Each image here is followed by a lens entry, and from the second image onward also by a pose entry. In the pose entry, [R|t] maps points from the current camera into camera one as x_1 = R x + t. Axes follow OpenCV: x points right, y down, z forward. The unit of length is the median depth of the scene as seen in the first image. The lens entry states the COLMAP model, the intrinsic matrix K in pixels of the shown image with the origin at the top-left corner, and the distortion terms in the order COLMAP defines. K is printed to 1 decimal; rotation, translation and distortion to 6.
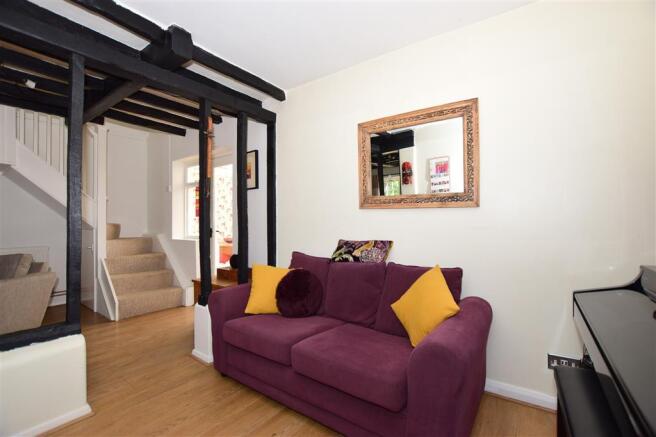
lens RADIAL K [[289.4, 0, 331.0], [0, 289.4, 219.5], [0, 0, 1]] dist [-0.031714, 0.000700]
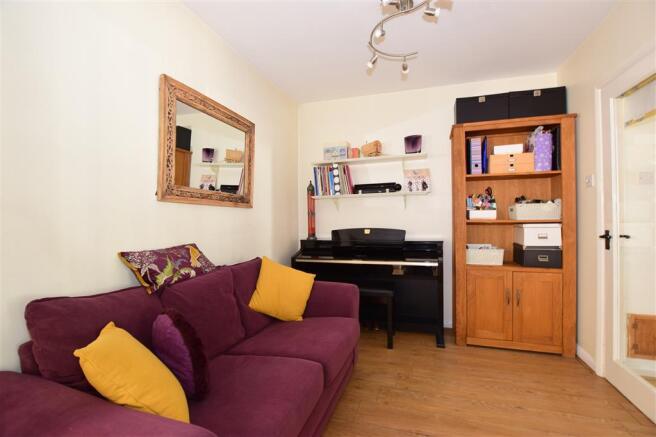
lens RADIAL K [[289.4, 0, 331.0], [0, 289.4, 219.5], [0, 0, 1]] dist [-0.031714, 0.000700]
pose [[-0.298603, 0.005905, 0.954359, -0.696203], [0.004044, 0.999980, -0.004922, 0.011167], [-0.954369, 0.002390, -0.298621, 0.887383]]
